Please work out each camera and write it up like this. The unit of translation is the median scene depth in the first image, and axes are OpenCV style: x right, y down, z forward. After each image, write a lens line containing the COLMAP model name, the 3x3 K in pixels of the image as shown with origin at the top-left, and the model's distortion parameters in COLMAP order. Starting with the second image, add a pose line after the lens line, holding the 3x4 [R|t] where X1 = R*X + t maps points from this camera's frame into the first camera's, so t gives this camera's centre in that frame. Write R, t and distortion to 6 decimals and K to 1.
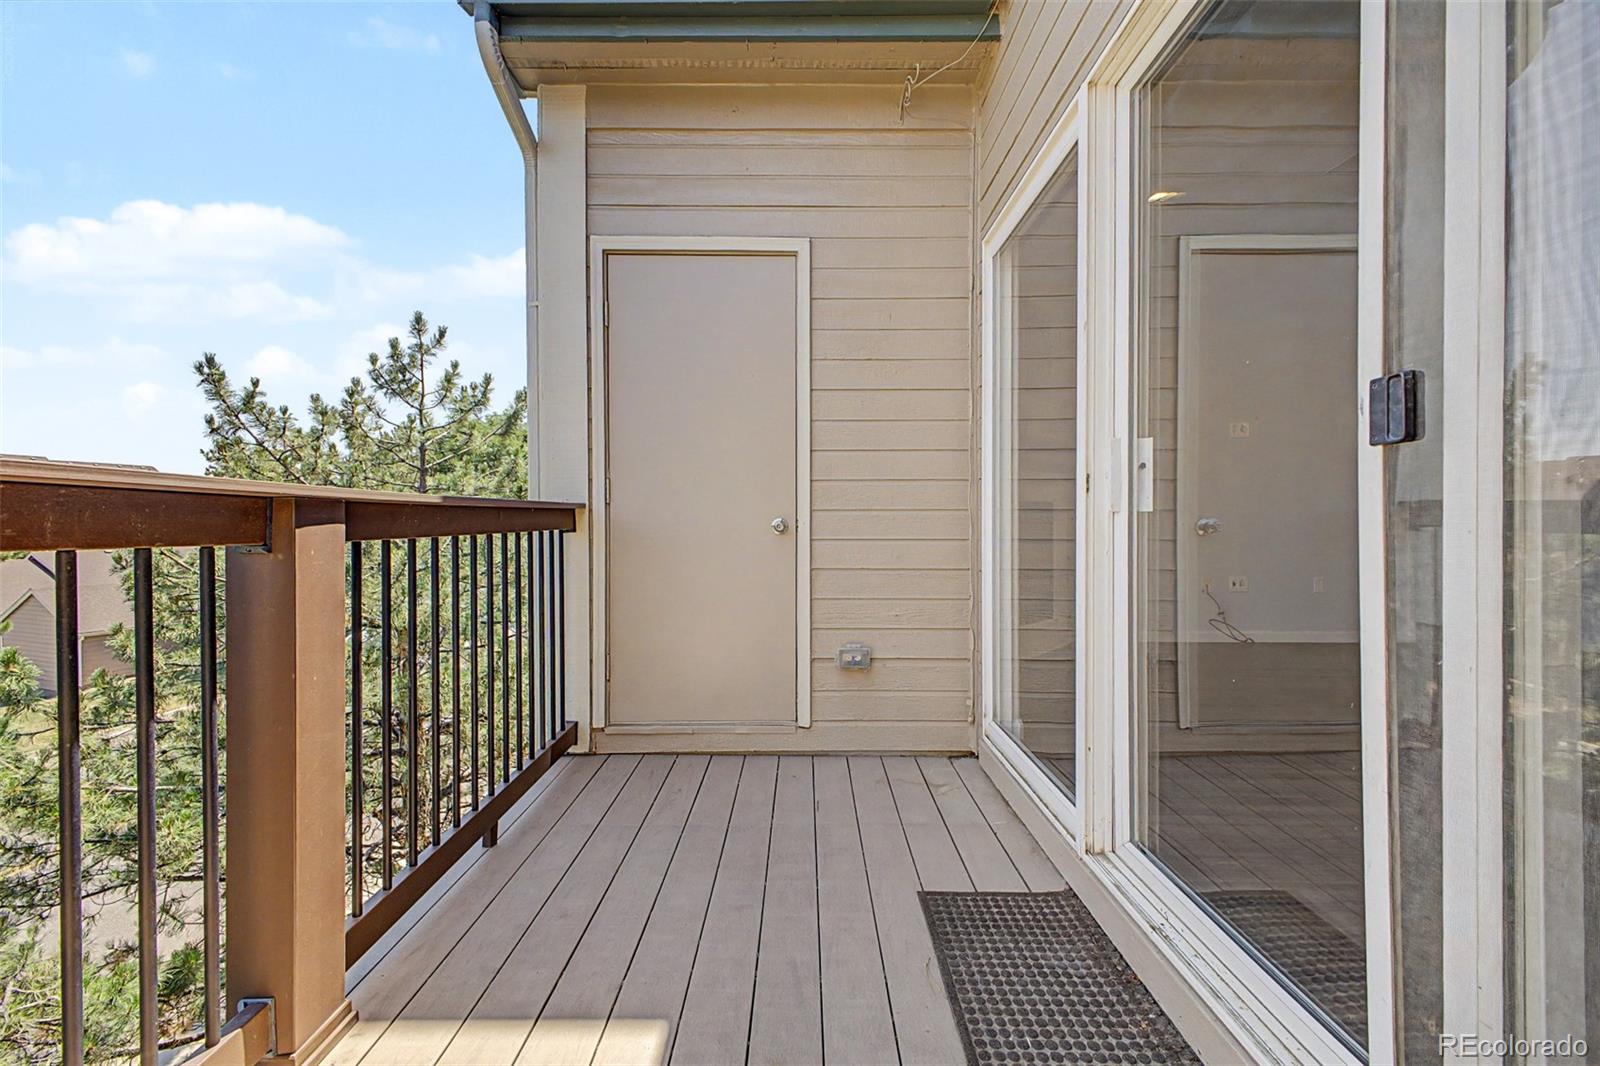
lens RADIAL K [[646.4, 0, 796.4], [0, 646.4, 520.4], [0, 0, 1]] dist [0.014644, -0.000311]
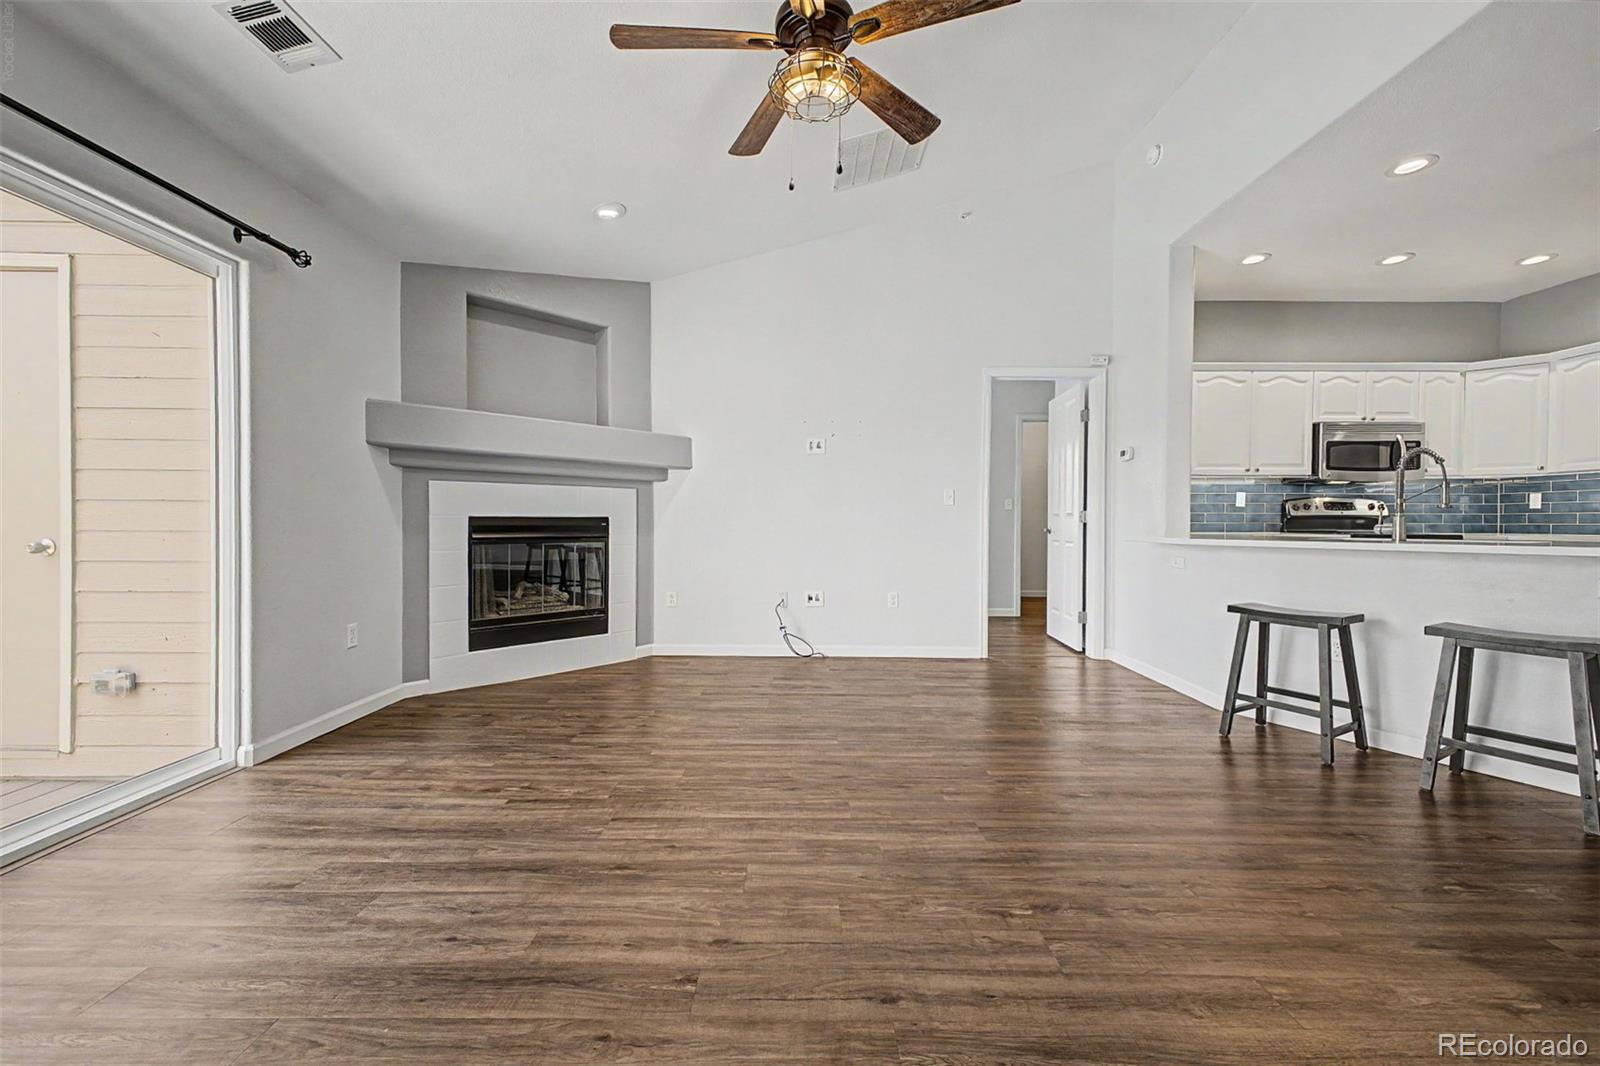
lens RADIAL K [[632.0, 0, 798.5], [0, 632.0, 527.1], [0, 0, 1]] dist [0.021746, -0.008272]
pose [[0.999947, 0.004480, 0.009249, 1.111154], [-0.004532, 0.999974, 0.005639, -0.033861], [-0.009224, -0.005681, 0.999941, 0.020538]]
